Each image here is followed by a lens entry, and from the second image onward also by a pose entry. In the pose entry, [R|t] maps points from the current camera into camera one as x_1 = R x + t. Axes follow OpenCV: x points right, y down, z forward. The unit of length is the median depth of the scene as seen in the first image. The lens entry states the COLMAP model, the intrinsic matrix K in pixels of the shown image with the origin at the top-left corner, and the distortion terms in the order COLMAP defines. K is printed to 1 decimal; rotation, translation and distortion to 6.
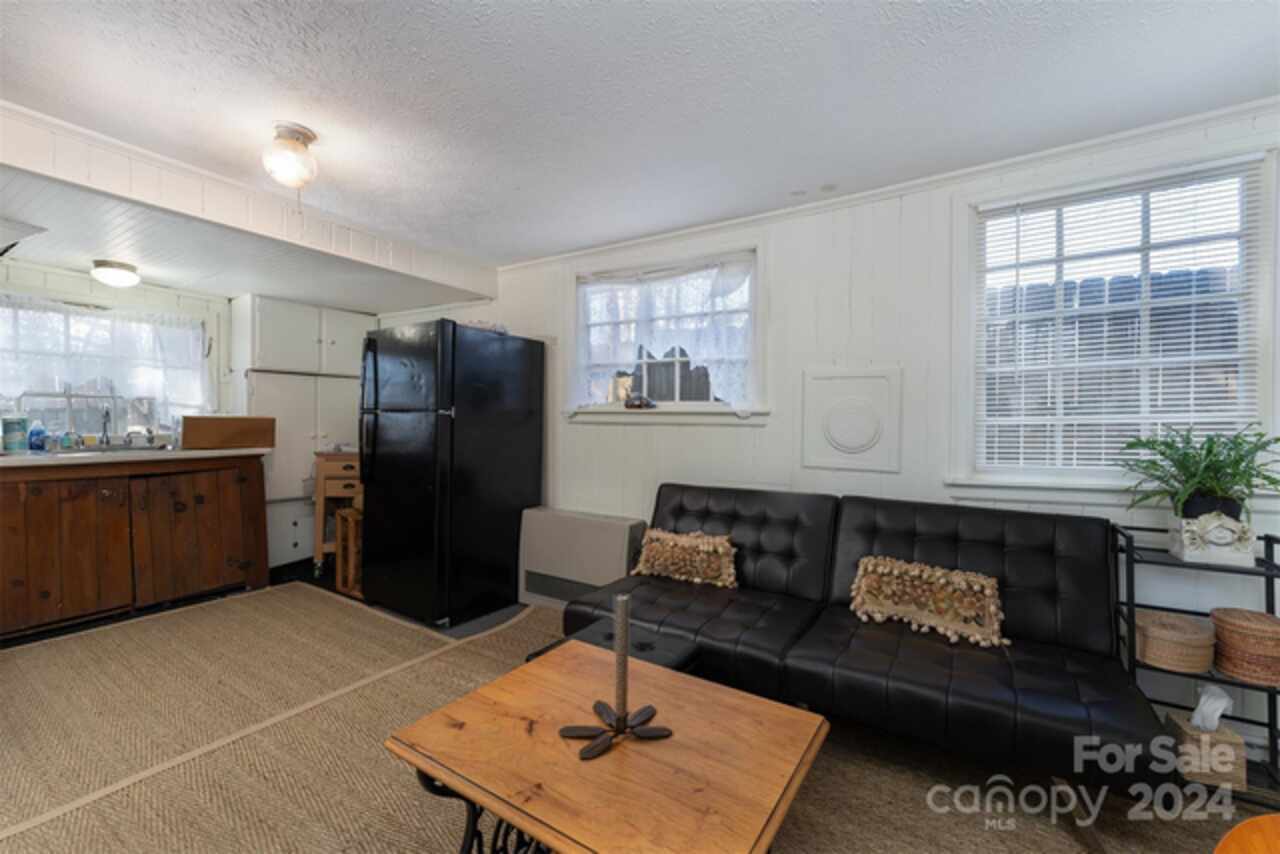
lens RADIAL K [[519.3, 0, 641.6], [0, 519.3, 425.1], [0, 0, 1]] dist [0.000877, 0.000194]
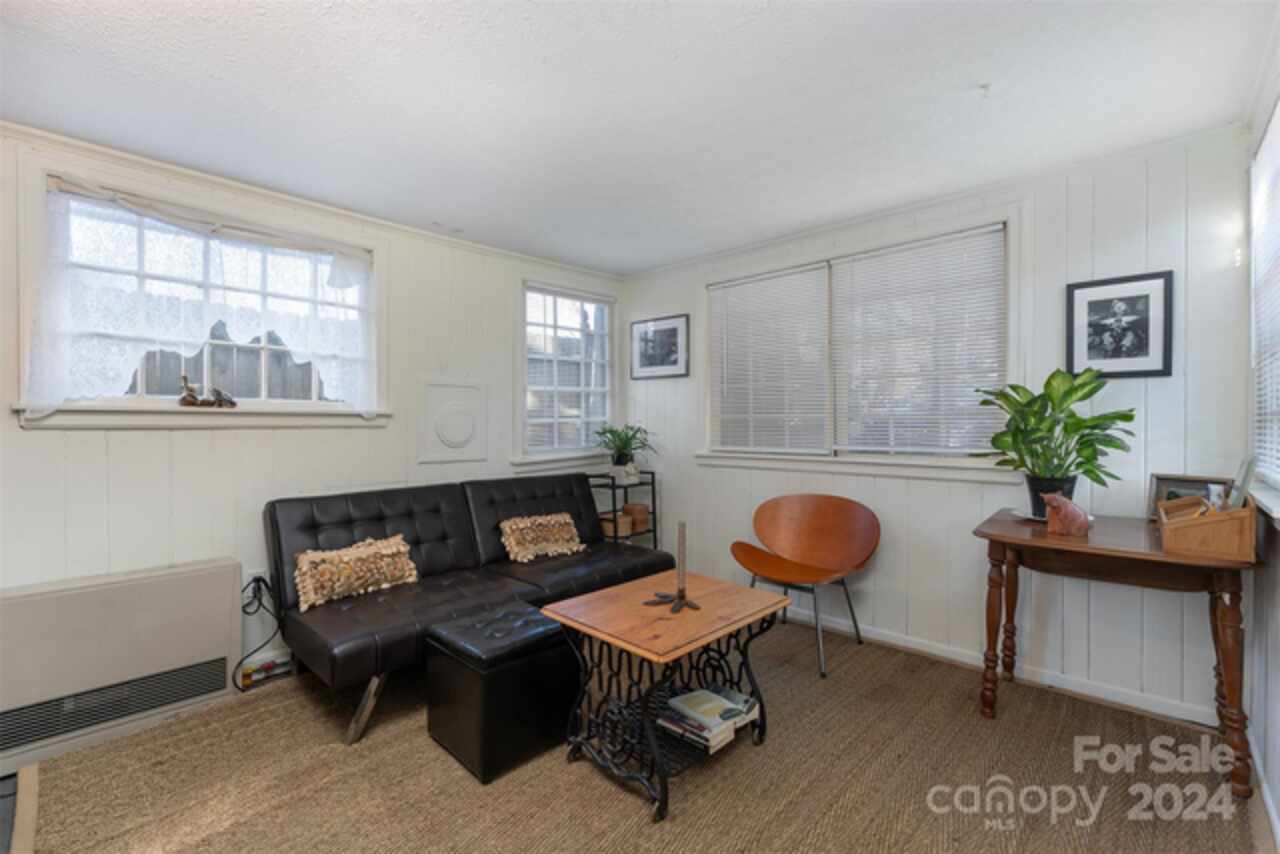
lens RADIAL K [[561.5, 0, 638.8], [0, 561.5, 419.9], [0, 0, 1]] dist [-0.005173, 0.002482]
pose [[0.185607, -0.008051, 0.982591, -0.904728], [0.004655, 0.999962, 0.007314, -0.022158], [-0.982613, 0.003217, 0.185638, 0.356050]]
